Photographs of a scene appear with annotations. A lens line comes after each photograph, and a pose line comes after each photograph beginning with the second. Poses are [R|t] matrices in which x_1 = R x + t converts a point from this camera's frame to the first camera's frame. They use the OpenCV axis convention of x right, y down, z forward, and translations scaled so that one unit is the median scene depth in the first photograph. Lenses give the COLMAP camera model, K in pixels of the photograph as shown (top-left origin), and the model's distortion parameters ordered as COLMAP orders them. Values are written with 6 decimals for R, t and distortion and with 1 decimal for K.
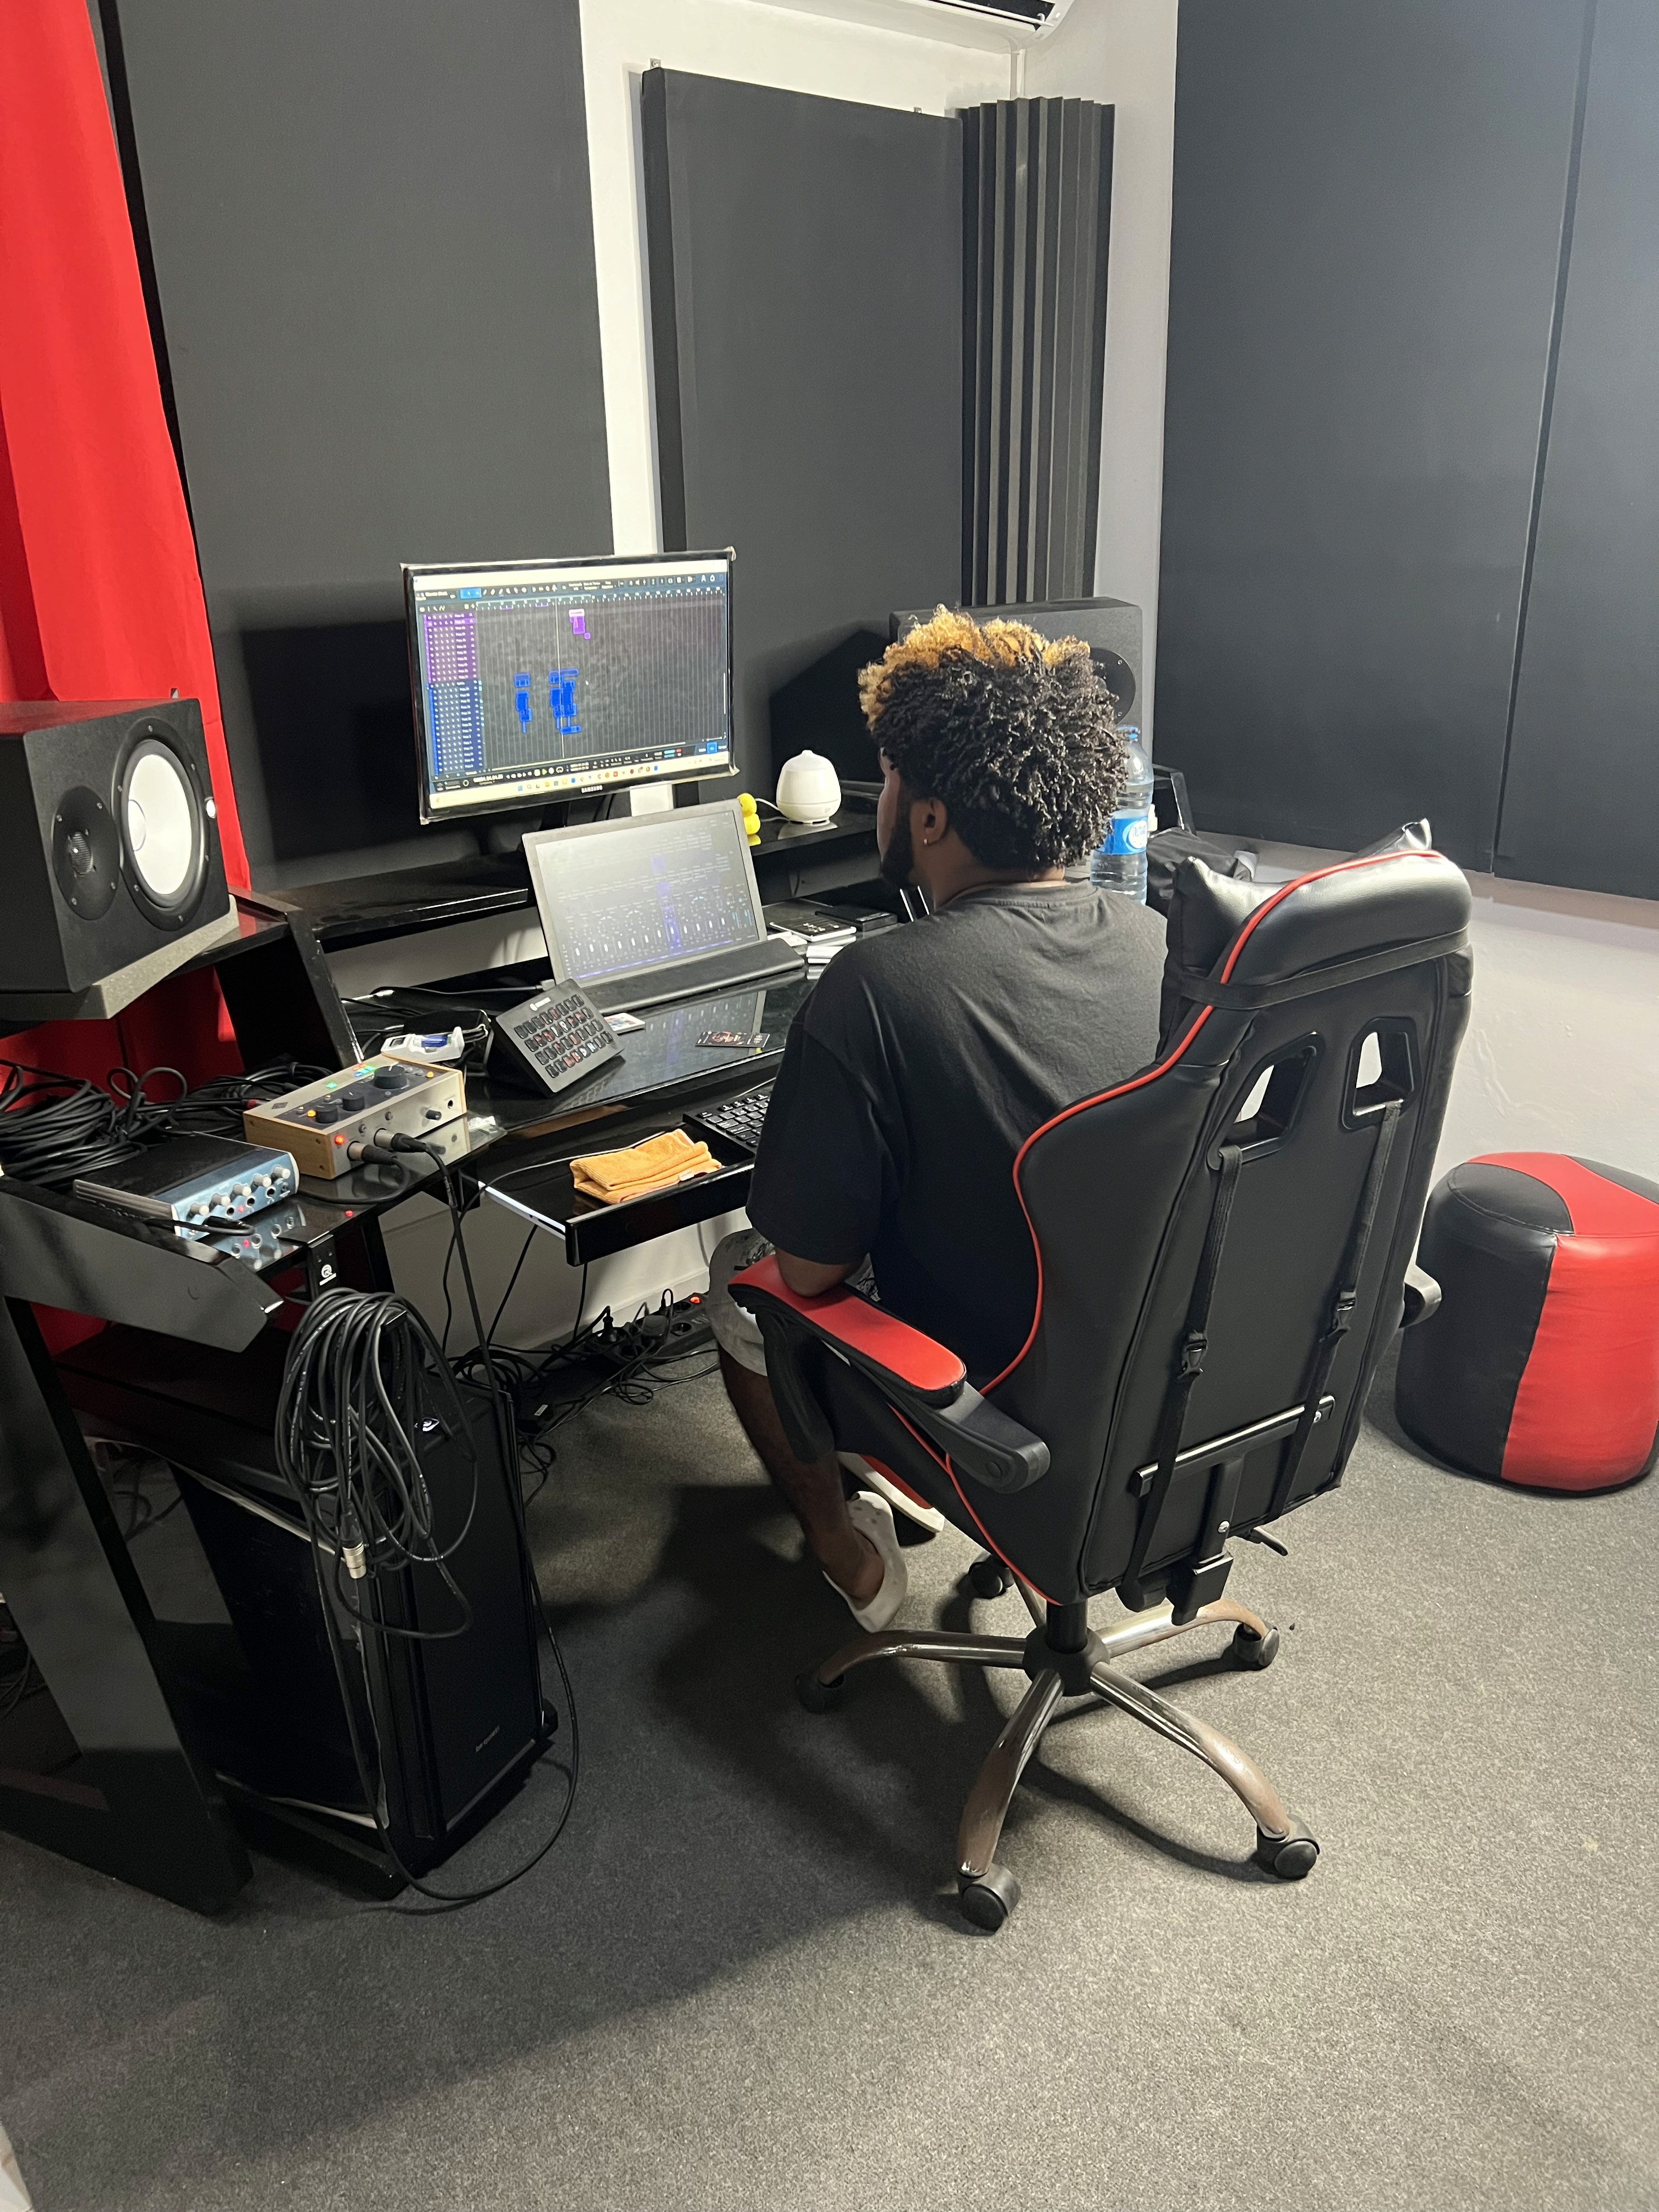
lens RADIAL K [[1646.3, 0, 827.5], [0, 1646.3, 1124.5], [0, 0, 1]] dist [0.054548, -0.062543]
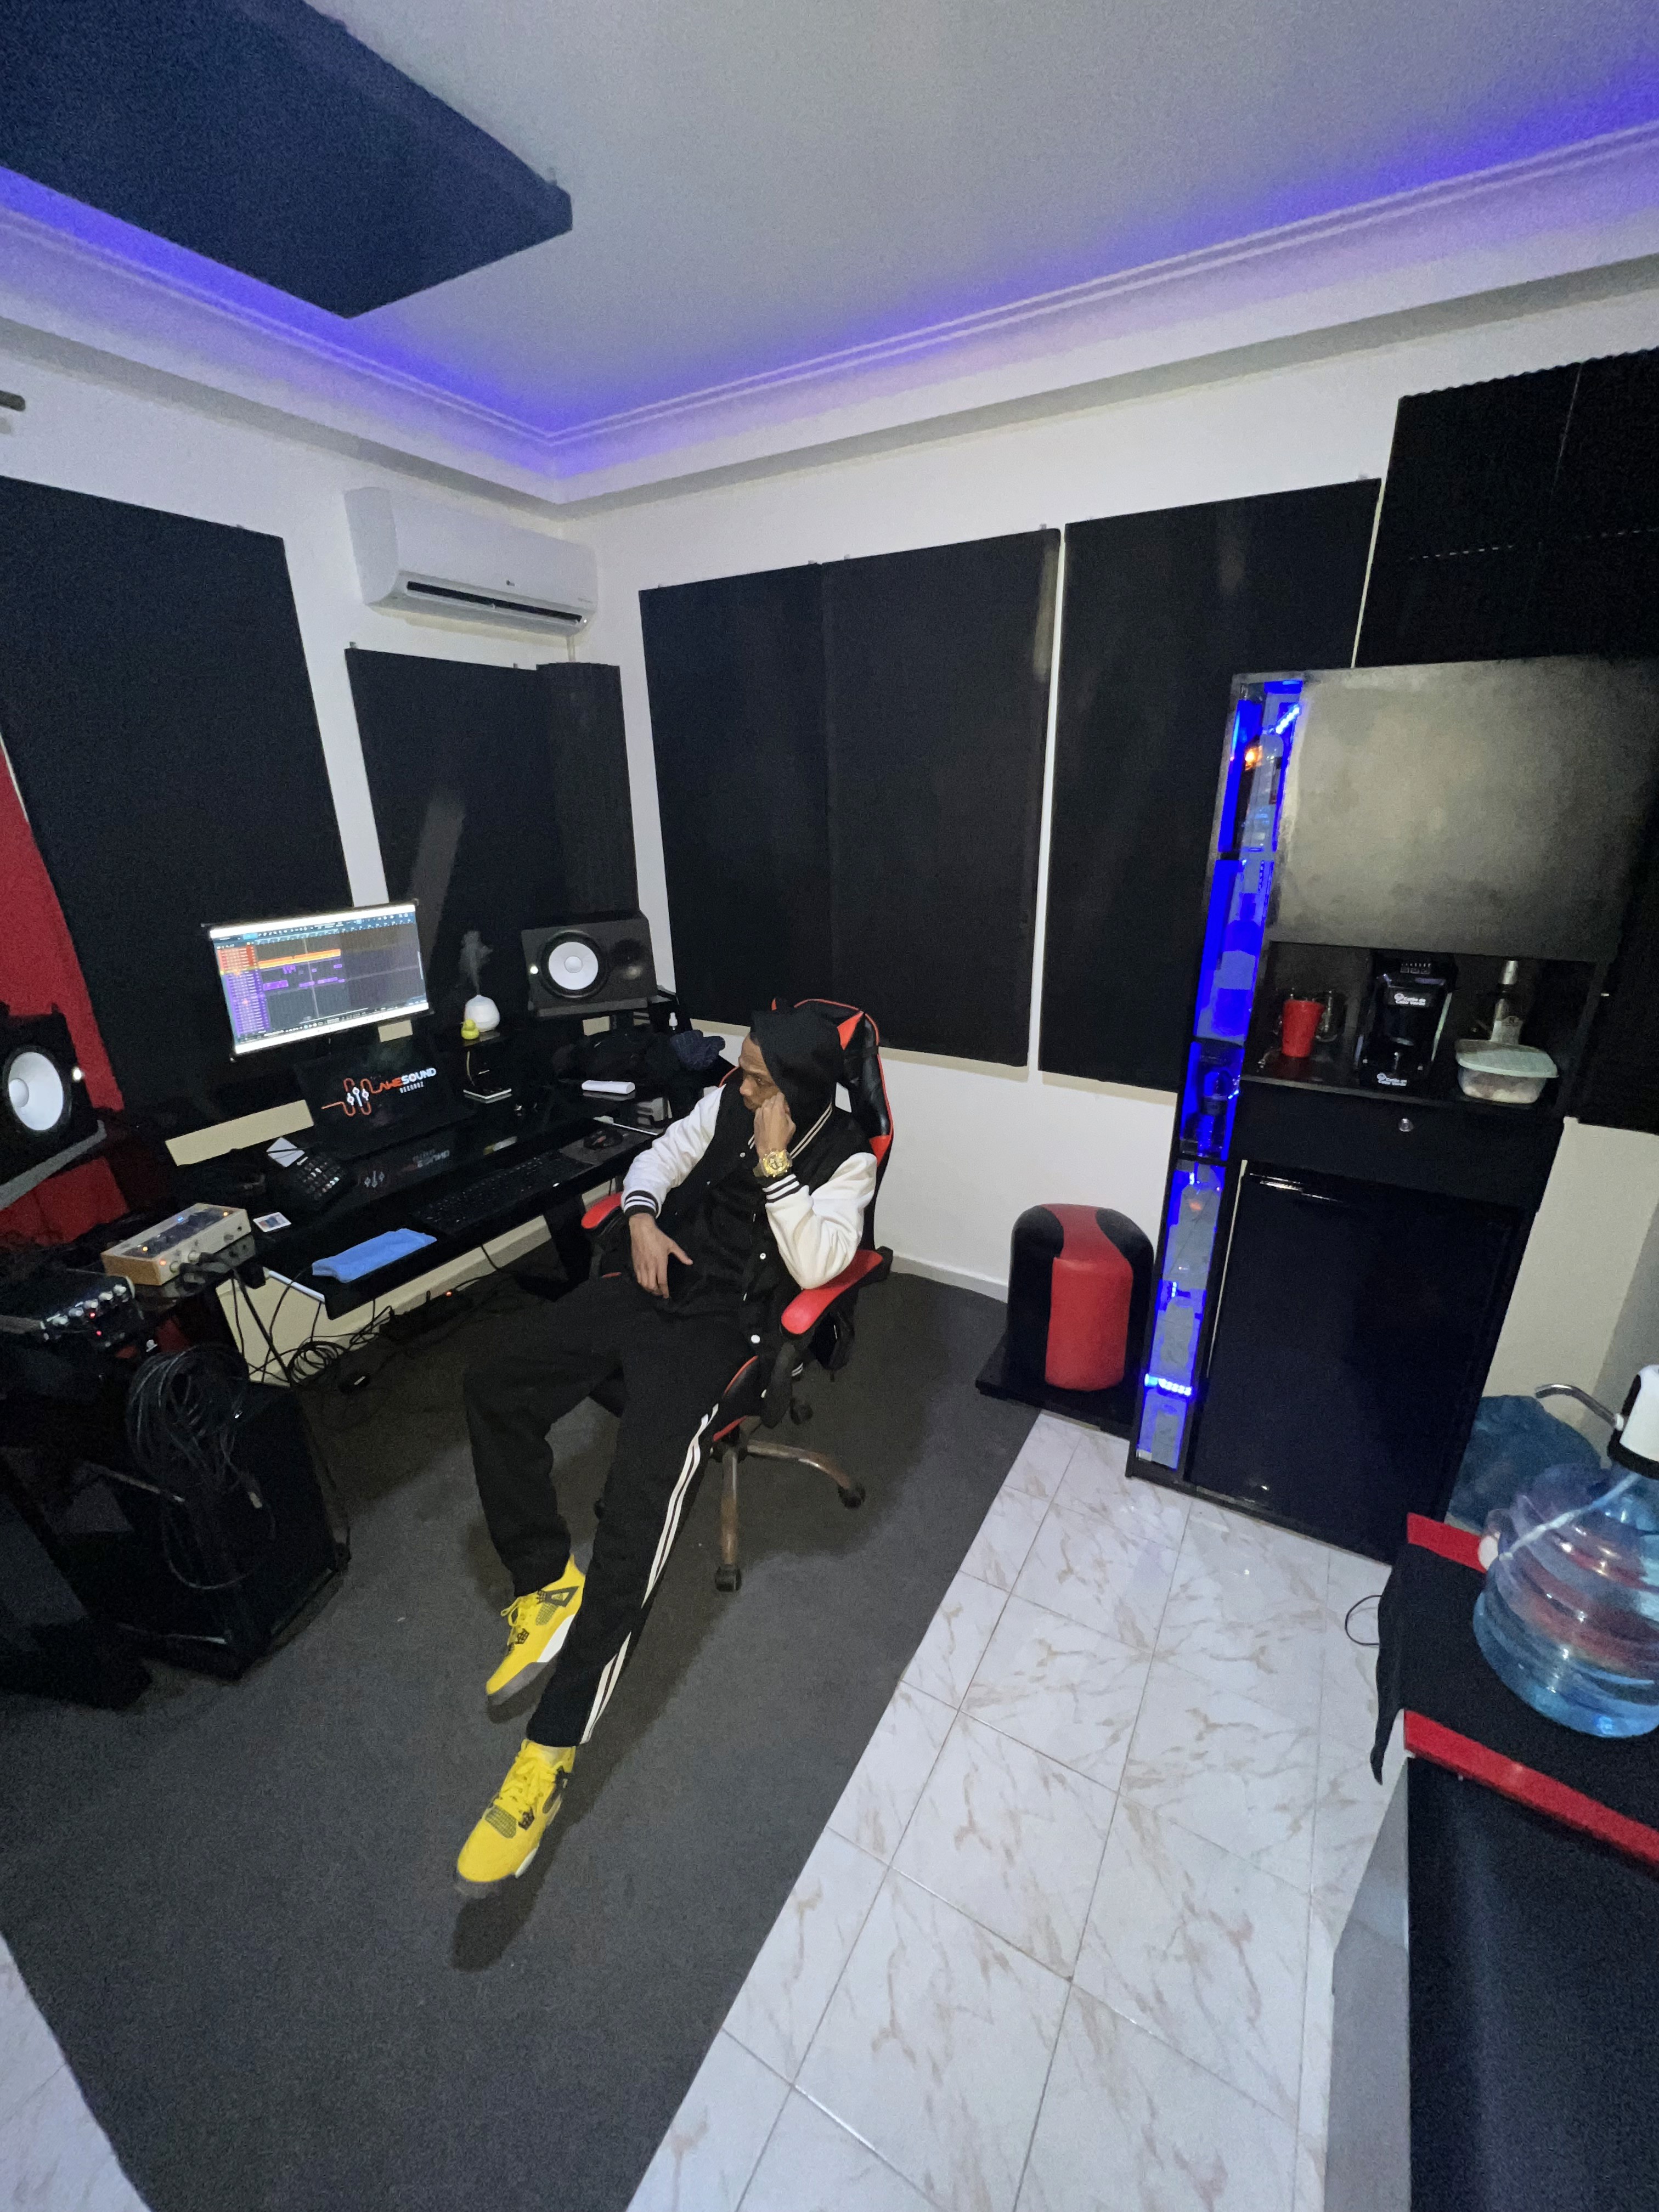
lens RADIAL K [[873.0, 0, 831.3], [0, 873.0, 1108.5], [0, 0, 1]] dist [-0.007732, 0.000809]
pose [[0.961485, -0.086530, 0.260880, 0.127167], [0.093584, 0.995503, -0.014714, -0.057976], [-0.258433, 0.038562, 0.965259, -0.069637]]
